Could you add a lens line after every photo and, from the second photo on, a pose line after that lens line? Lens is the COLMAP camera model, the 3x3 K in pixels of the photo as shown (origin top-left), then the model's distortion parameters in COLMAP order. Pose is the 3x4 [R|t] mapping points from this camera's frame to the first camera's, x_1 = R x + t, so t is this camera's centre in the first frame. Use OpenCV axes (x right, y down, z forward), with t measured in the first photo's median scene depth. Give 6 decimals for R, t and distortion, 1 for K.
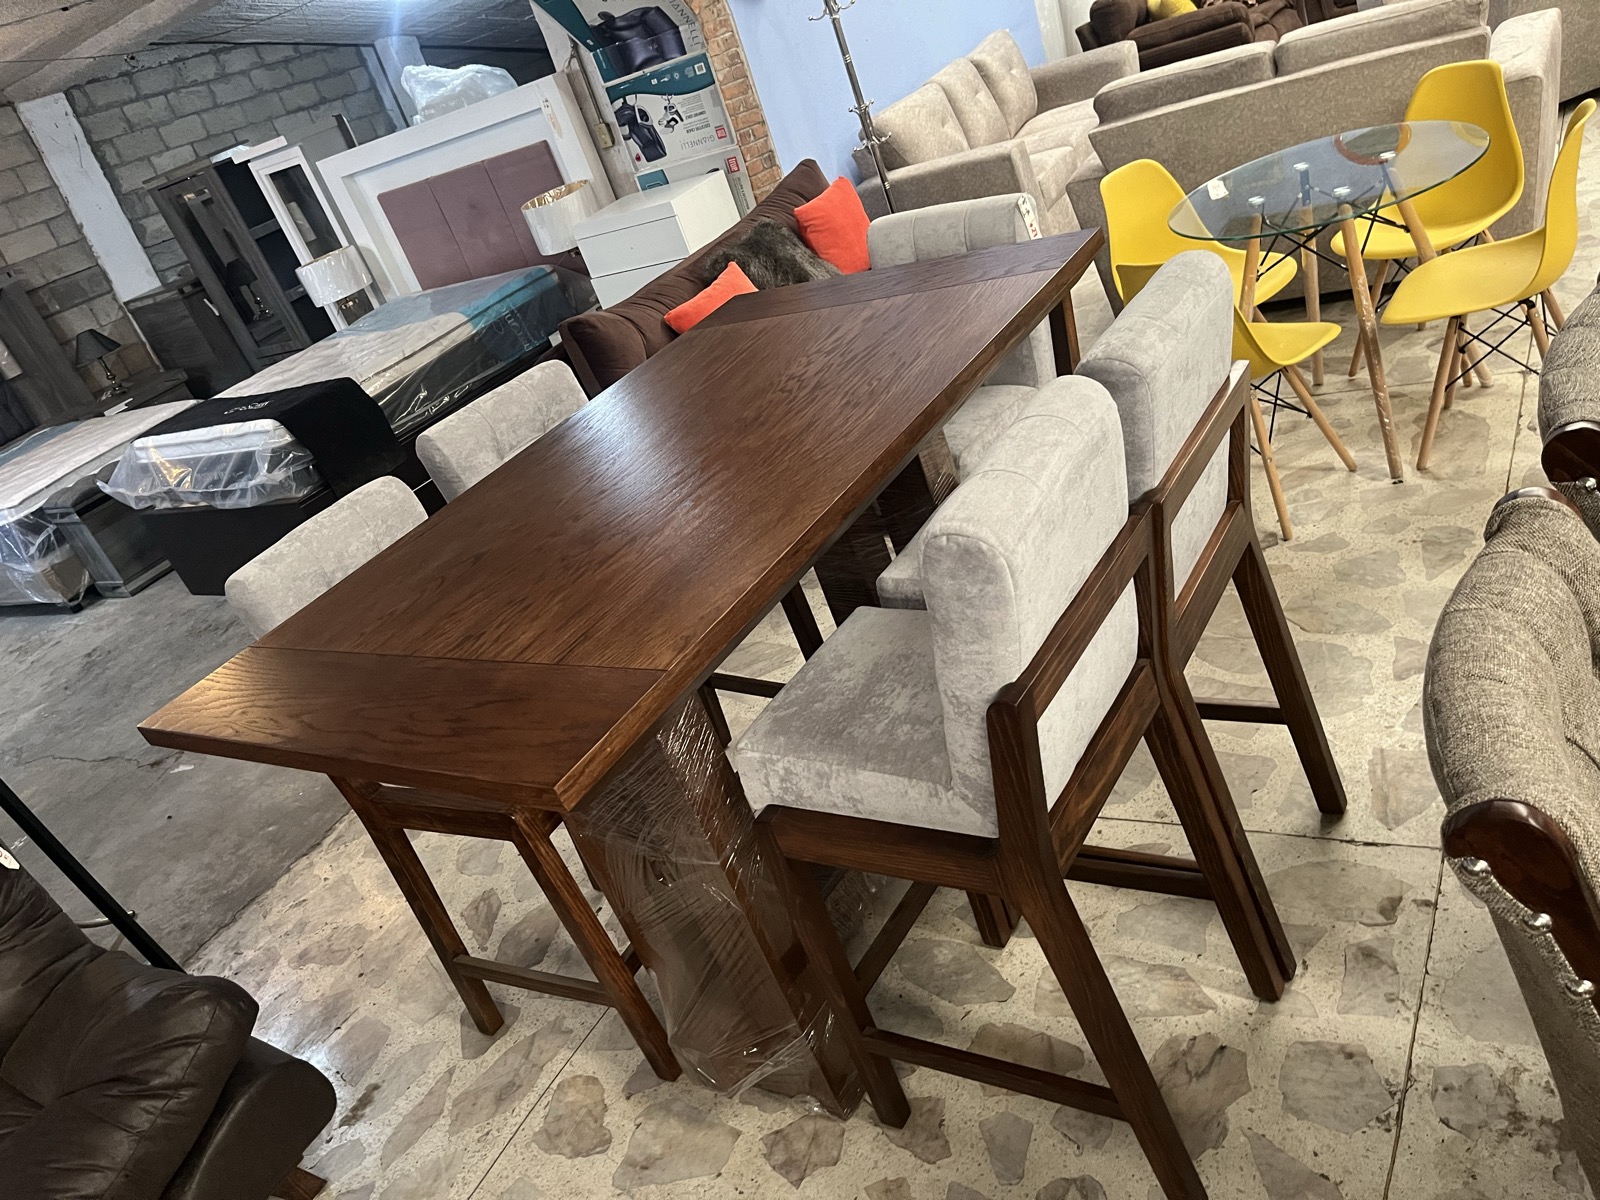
lens RADIAL K [[1221.7, 0, 798.5], [0, 1221.7, 604.2], [0, 0, 1]] dist [0.094205, -0.142643]
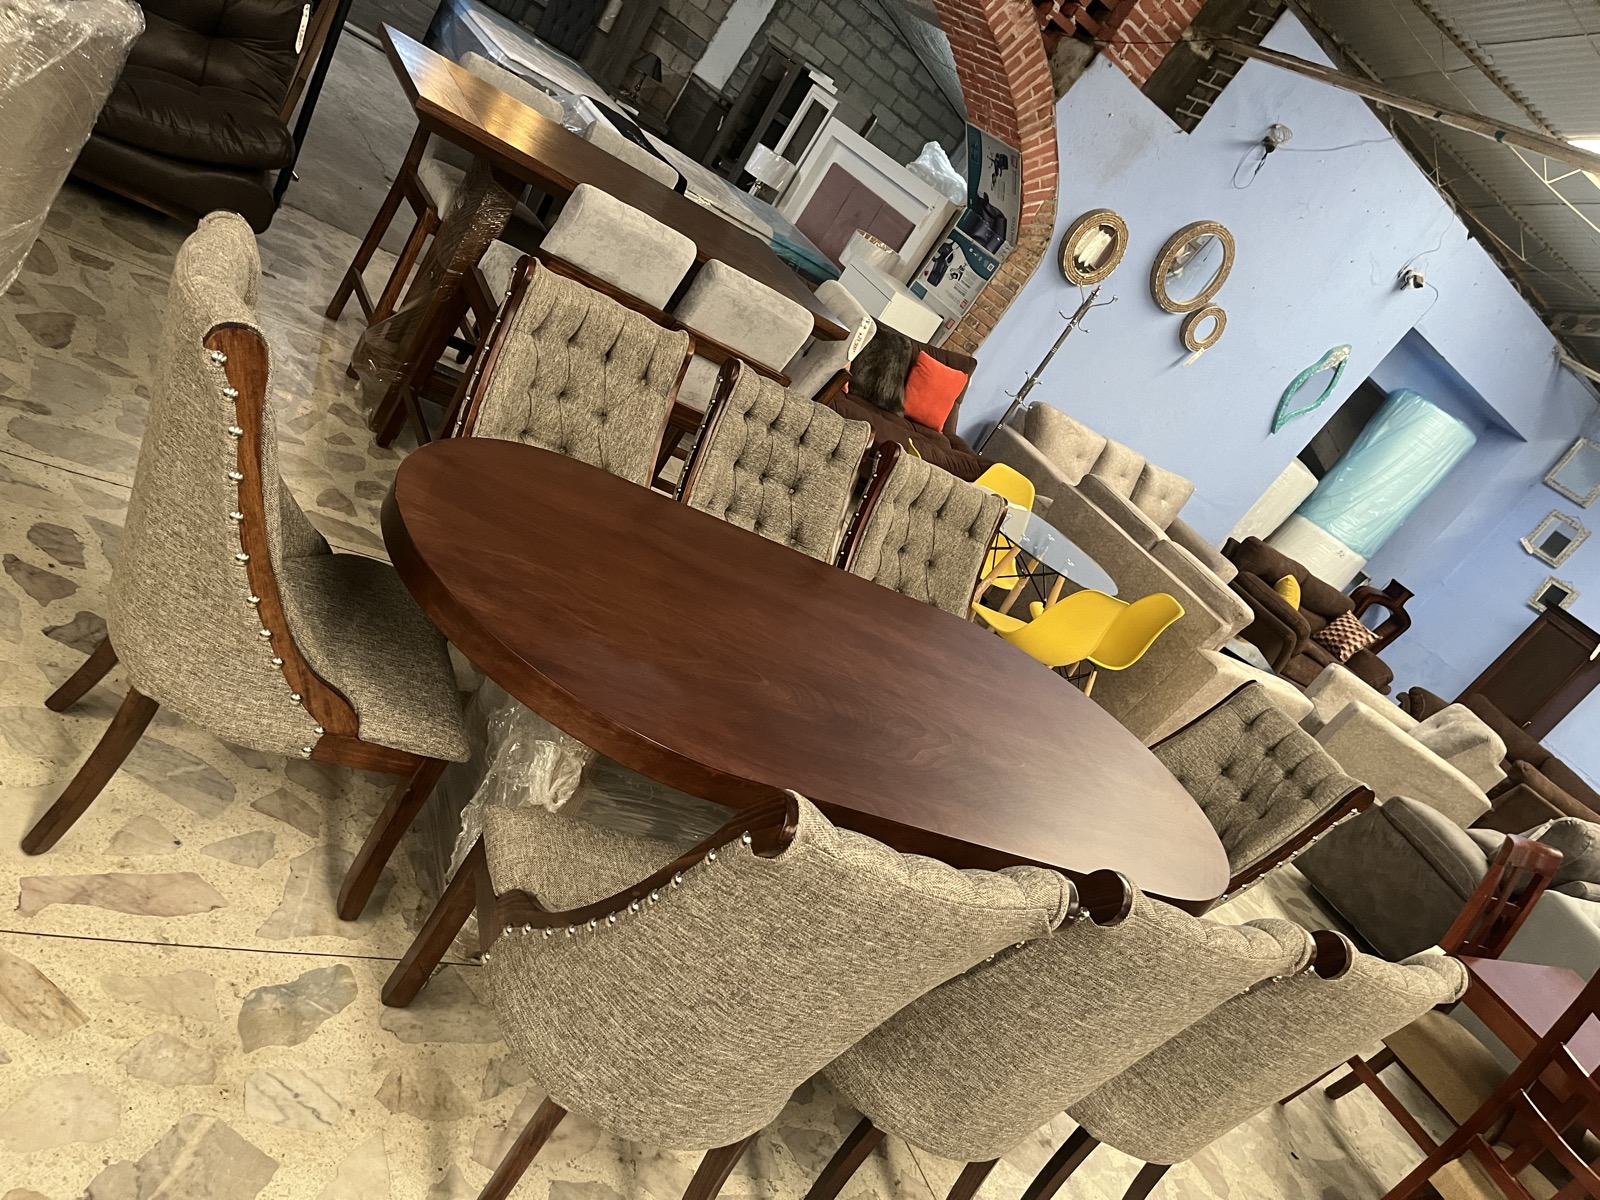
lens RADIAL K [[1221.7, 0, 798.5], [0, 1221.7, 604.2], [0, 0, 1]] dist [0.094205, -0.142643]
pose [[0.501483, 0.847485, -0.174024, 0.293020], [-0.864346, 0.499530, -0.058102, 0.027672], [0.037689, 0.179554, 0.983026, -0.256112]]
